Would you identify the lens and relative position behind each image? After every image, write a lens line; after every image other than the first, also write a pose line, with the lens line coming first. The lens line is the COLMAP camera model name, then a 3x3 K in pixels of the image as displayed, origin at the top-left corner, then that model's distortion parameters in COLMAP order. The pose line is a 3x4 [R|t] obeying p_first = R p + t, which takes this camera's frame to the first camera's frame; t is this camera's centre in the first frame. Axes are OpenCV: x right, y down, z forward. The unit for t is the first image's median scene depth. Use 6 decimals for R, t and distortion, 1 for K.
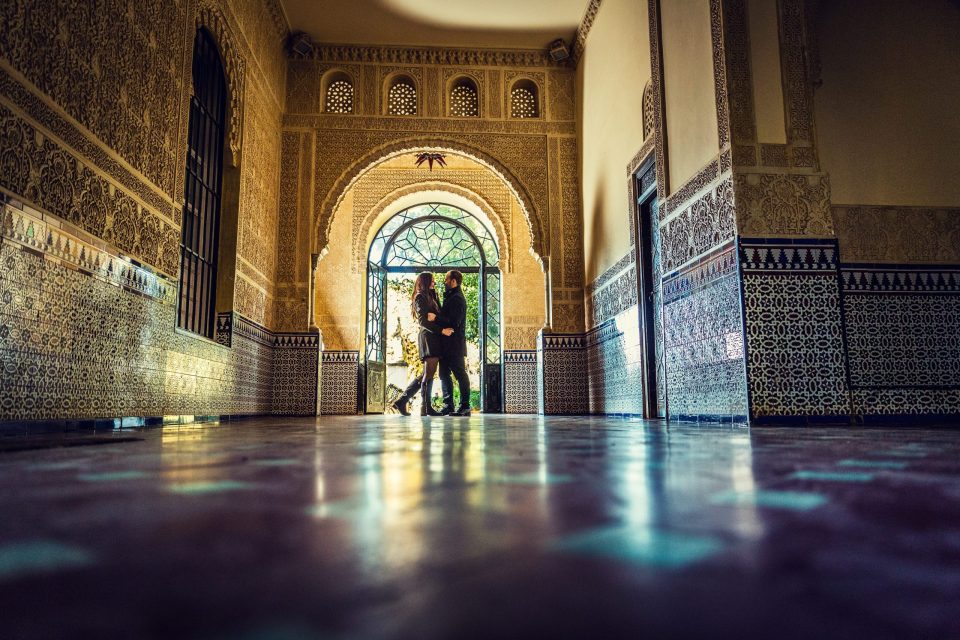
lens RADIAL K [[627.1, 0, 480.0], [0, 627.1, 320.0], [0, 0, 1]] dist [0.004556, -0.002339]
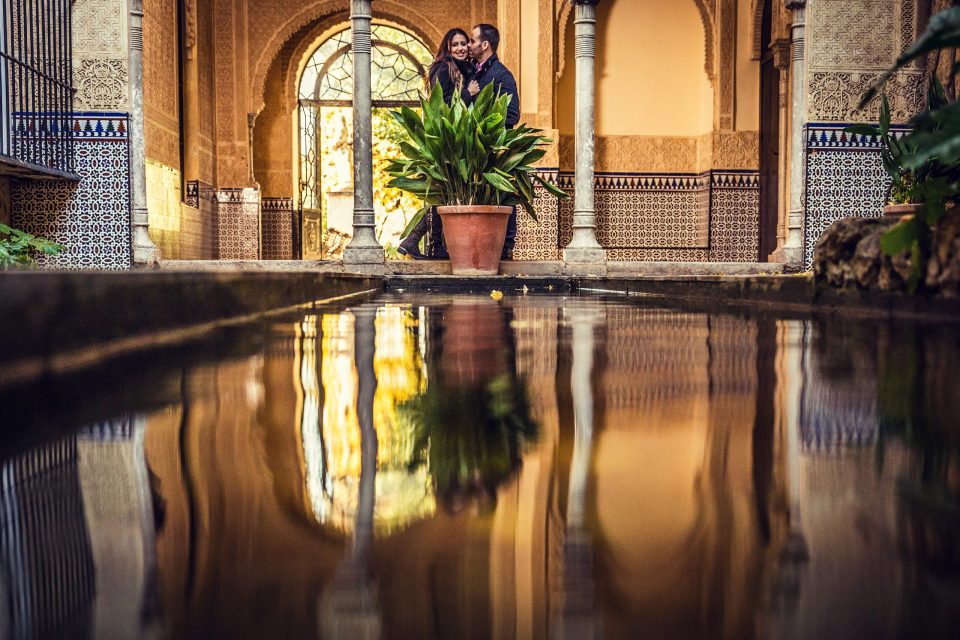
lens RADIAL K [[835.9, 0, 480.0], [0, 835.9, 320.0], [0, 0, 1]] dist [-0.002699, -0.002861]
pose [[0.999320, 0.007266, 0.036142, 0.078094], [-0.014671, 0.977788, 0.209081, -0.064320], [-0.033820, -0.209469, 0.977230, -0.480727]]
